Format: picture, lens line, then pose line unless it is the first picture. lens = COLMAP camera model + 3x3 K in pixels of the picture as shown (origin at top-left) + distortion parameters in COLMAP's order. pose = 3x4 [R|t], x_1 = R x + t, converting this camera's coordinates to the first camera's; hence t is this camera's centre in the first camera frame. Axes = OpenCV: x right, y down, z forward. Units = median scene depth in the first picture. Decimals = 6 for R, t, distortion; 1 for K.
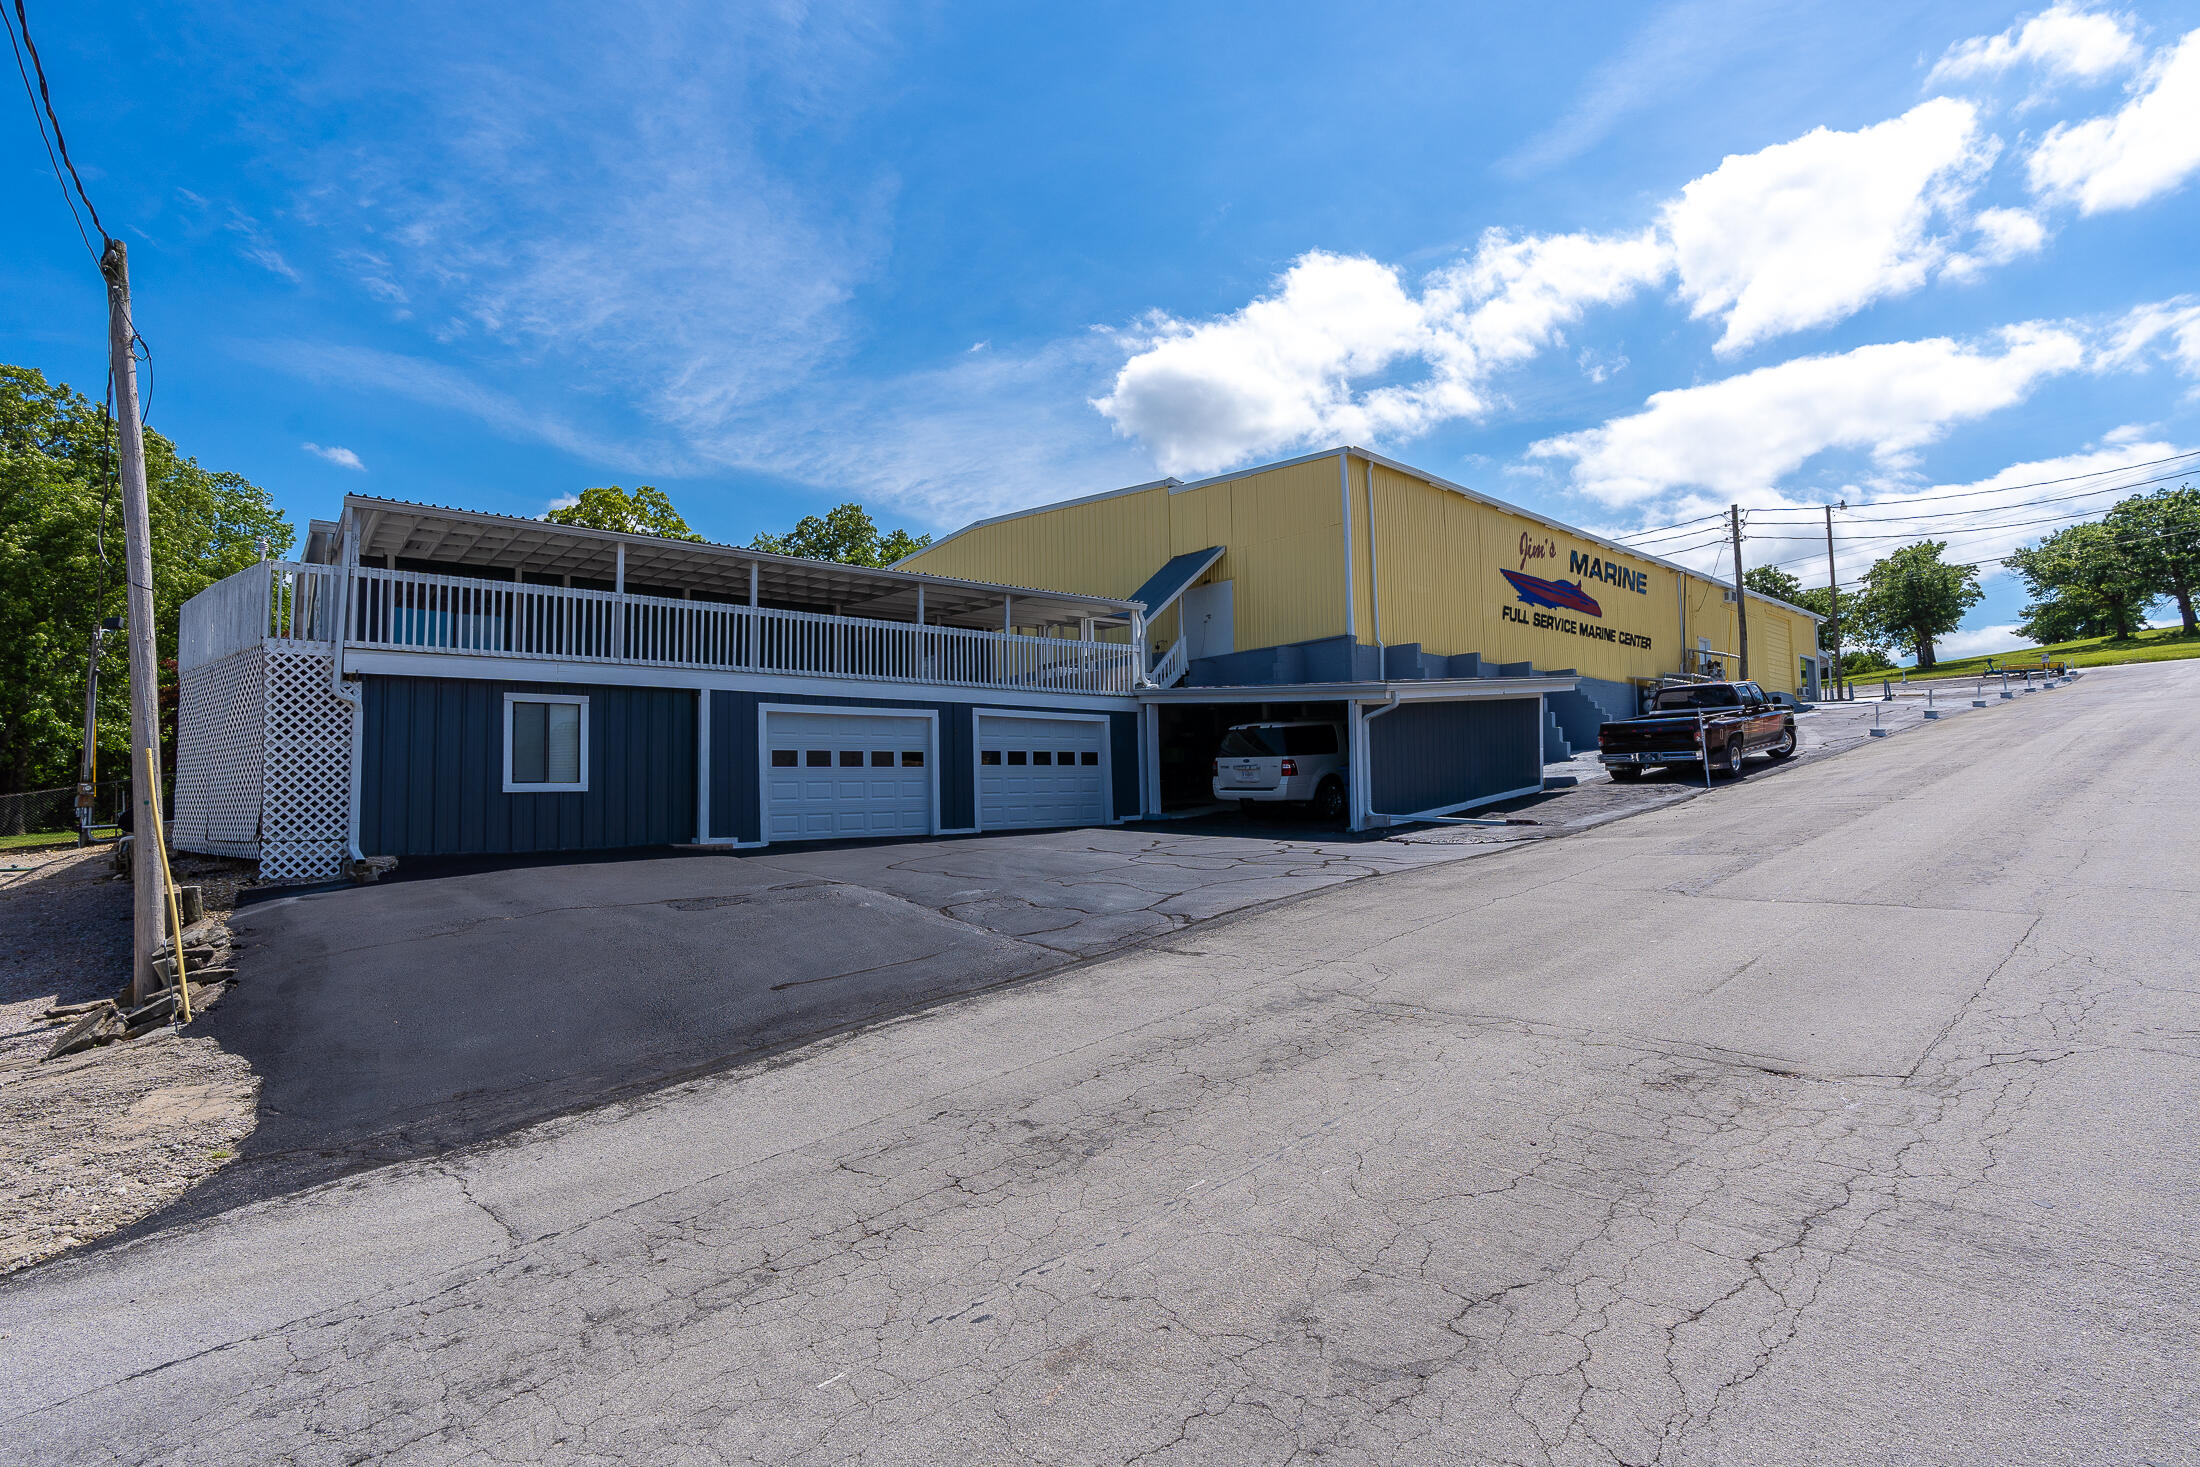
lens RADIAL K [[1009.8, 0, 1100.0], [0, 1009.8, 733.5], [0, 0, 1]] dist [-0.020077, -0.000146]
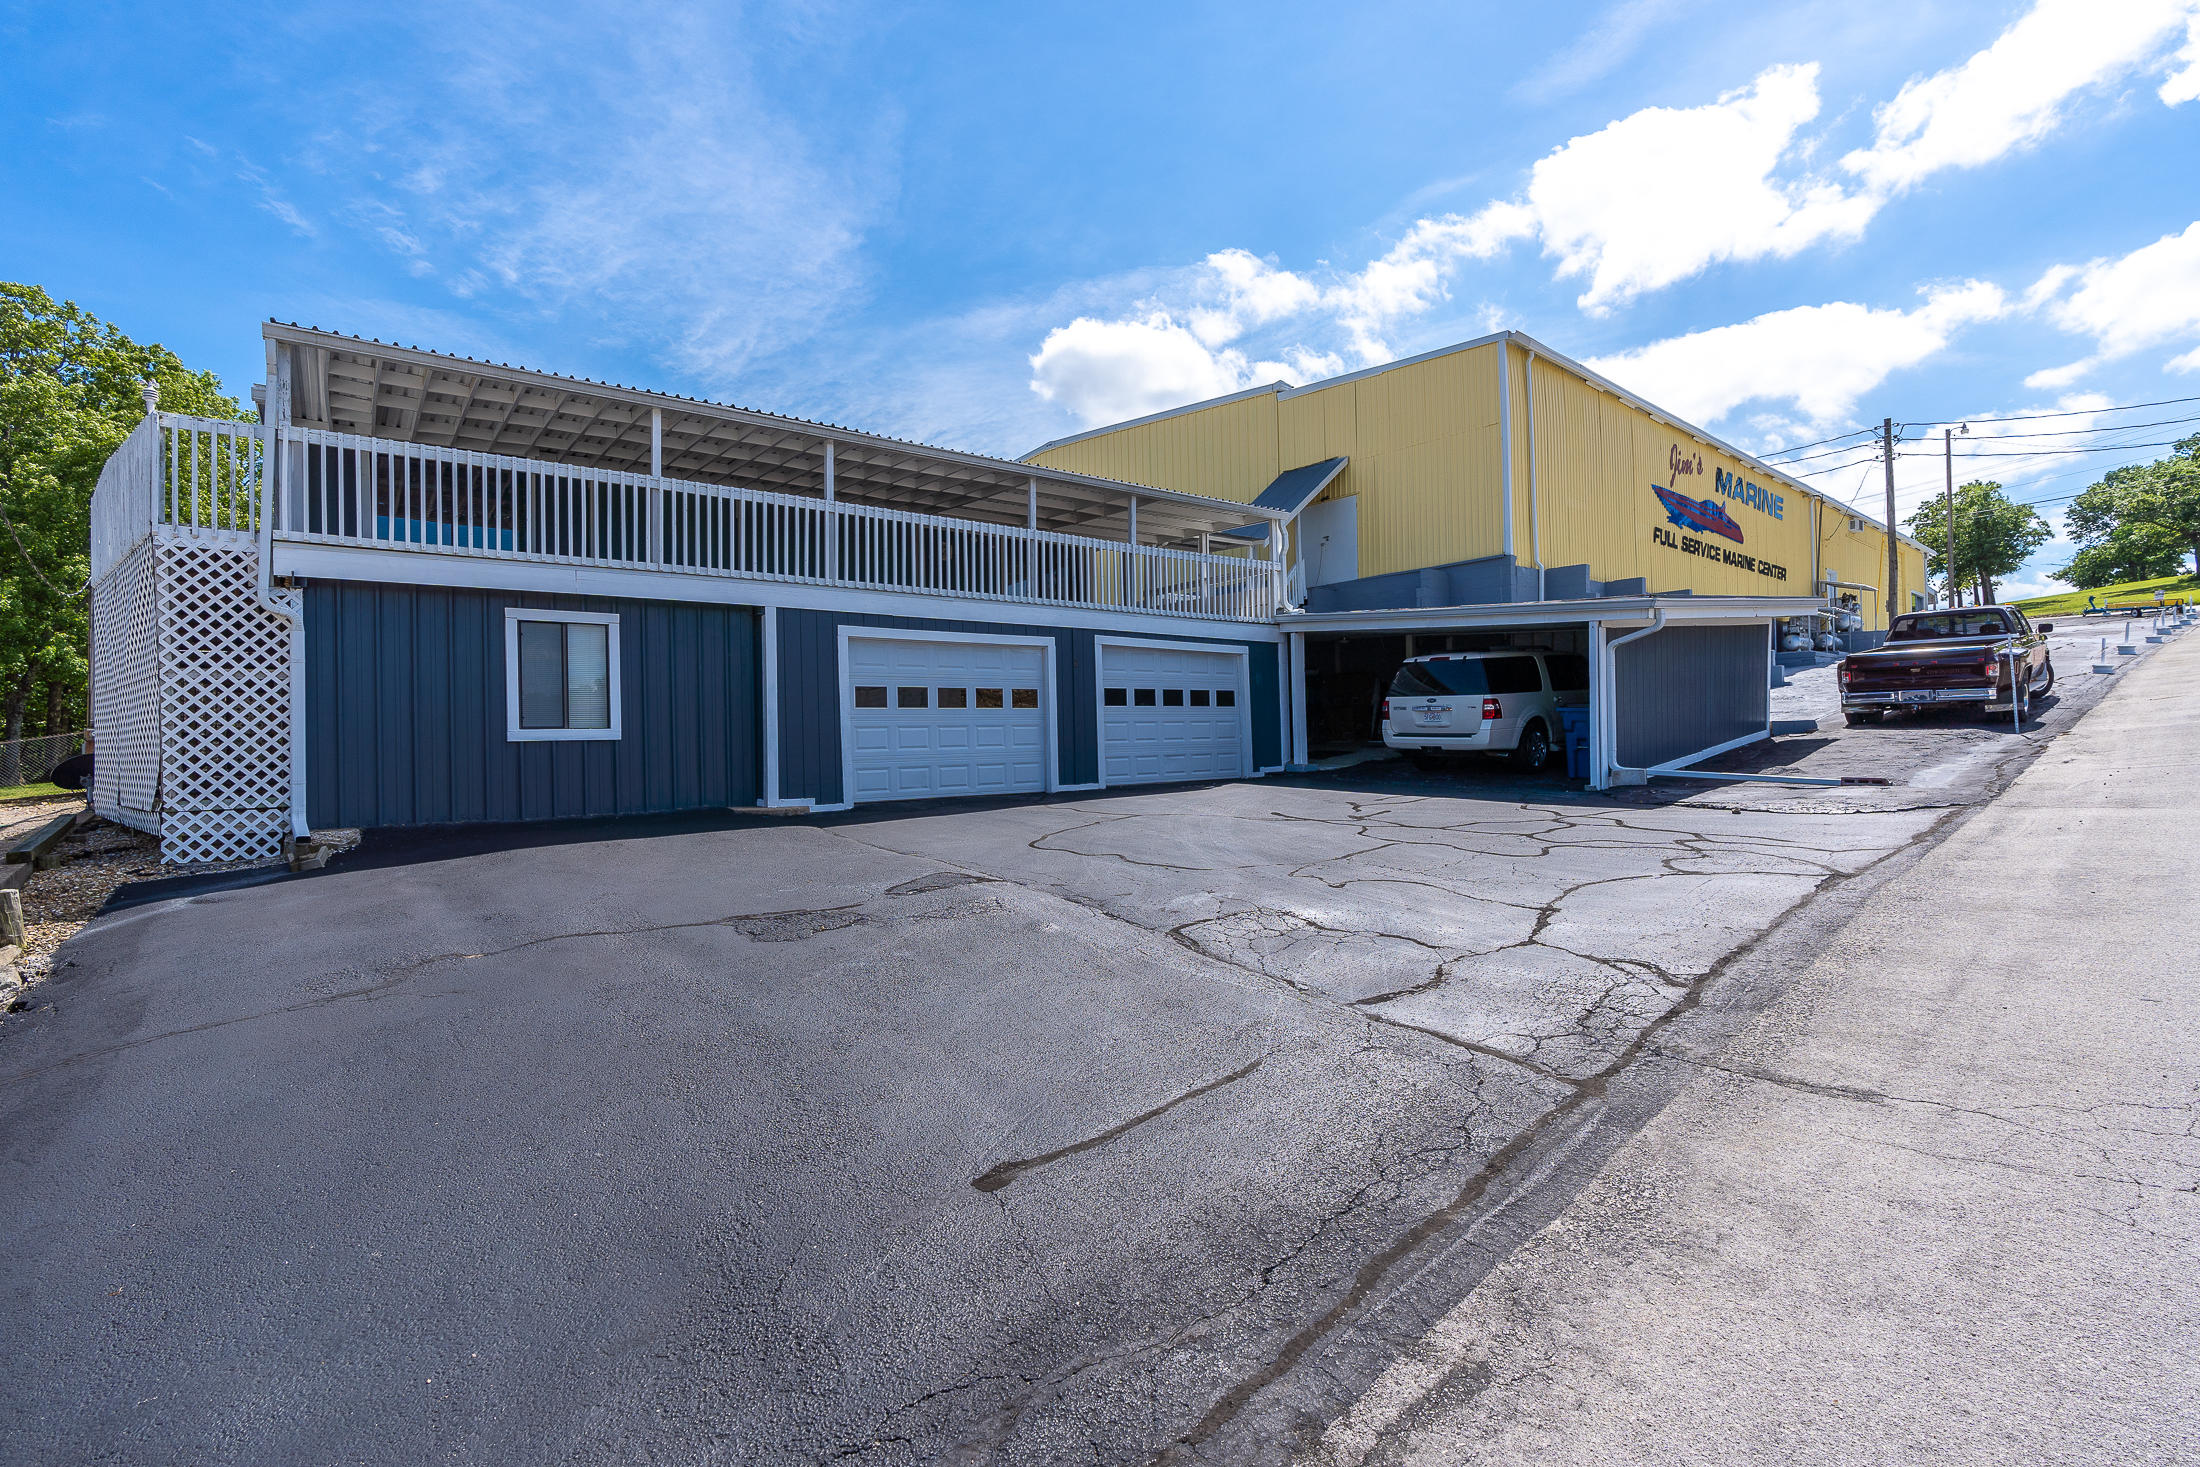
lens RADIAL K [[950.6, 0, 1100.0], [0, 950.6, 733.5], [0, 0, 1]] dist [-0.011950, 0.000193]
pose [[0.999998, -0.001449, 0.001260, -0.126655], [0.001379, 0.998557, 0.053677, 0.012803], [-0.001336, -0.053675, 0.998558, 0.242280]]
